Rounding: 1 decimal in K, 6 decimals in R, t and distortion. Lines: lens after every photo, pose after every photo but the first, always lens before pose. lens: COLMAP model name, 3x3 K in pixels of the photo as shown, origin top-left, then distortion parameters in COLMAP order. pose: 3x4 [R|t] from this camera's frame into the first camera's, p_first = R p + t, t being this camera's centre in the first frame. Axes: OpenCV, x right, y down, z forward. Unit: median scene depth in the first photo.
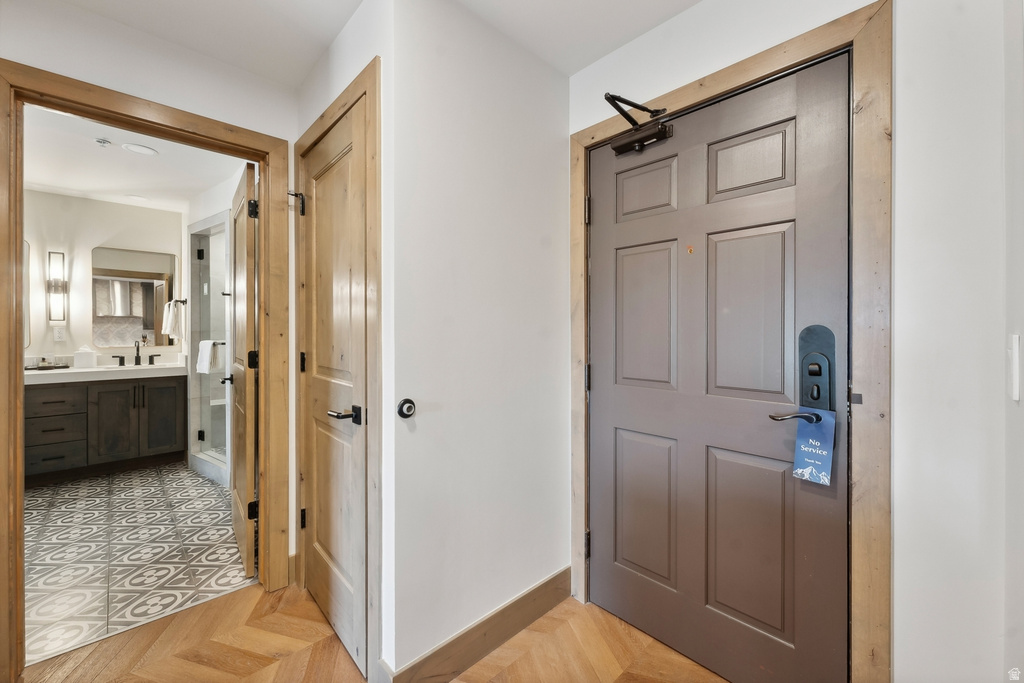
lens RADIAL K [[410.0, 0, 516.6], [0, 410.0, 332.4], [0, 0, 1]] dist [-0.000163, 0.000153]
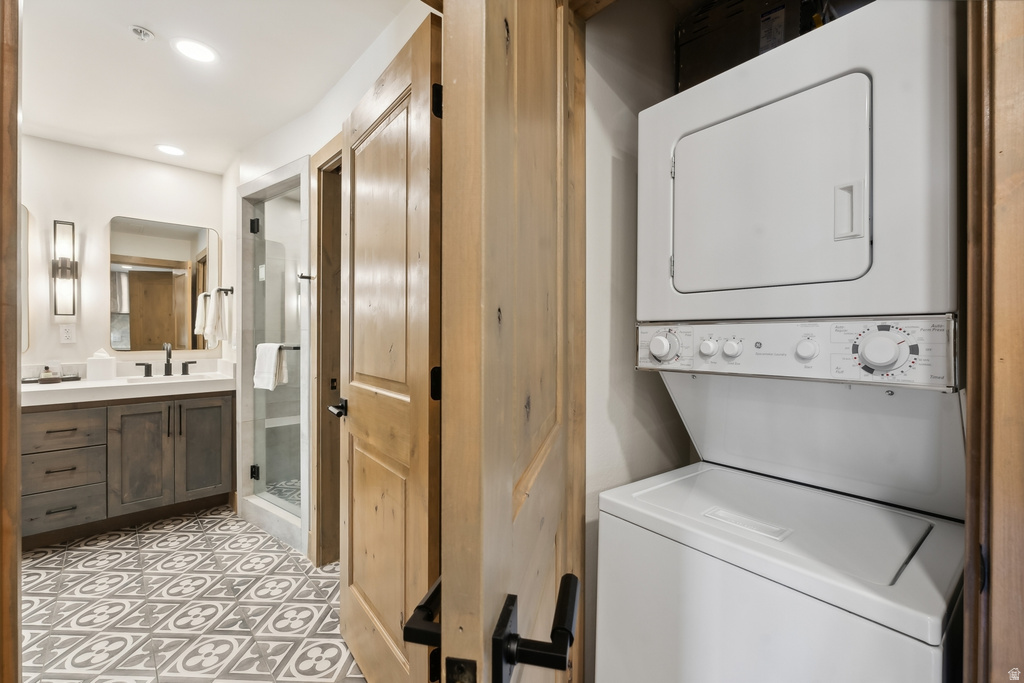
lens RADIAL K [[422.6, 0, 508.1], [0, 422.6, 334.1], [0, 0, 1]] dist [-0.002686, -0.000281]
pose [[0.999835, 0.003951, -0.017707, -0.315629], [-0.003945, 0.999992, 0.000397, 0.001037], [0.017708, -0.000327, 0.999843, 0.261945]]
